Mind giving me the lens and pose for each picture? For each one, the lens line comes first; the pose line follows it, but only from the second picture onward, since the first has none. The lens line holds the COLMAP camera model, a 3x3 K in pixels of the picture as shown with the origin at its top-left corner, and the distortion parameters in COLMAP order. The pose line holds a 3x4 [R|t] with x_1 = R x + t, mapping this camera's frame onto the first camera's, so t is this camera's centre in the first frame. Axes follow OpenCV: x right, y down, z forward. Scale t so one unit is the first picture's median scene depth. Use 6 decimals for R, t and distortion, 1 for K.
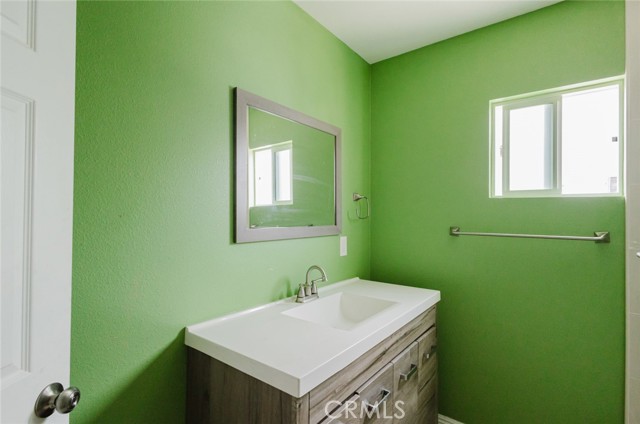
lens RADIAL K [[304.3, 0, 319.7], [0, 304.3, 212.9], [0, 0, 1]] dist [0.003926, -0.000635]
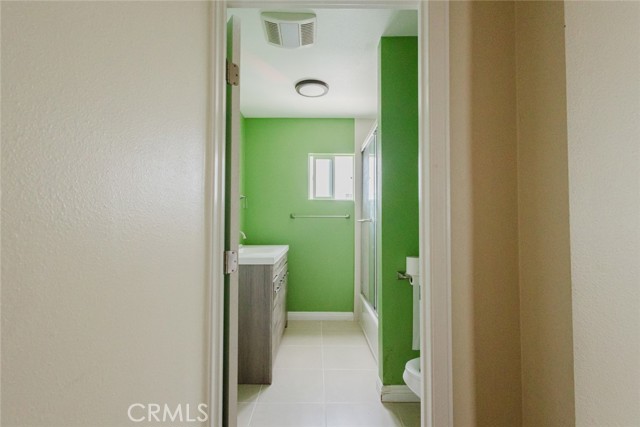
lens RADIAL K [[304.3, 0, 320.7], [0, 304.3, 211.8], [0, 0, 1]] dist [0.003926, -0.000635]
pose [[0.797492, -0.003280, 0.603321, -0.684595], [0.001125, 0.999992, 0.003950, 0.027825], [-0.603328, -0.002472, 0.797489, -0.773422]]
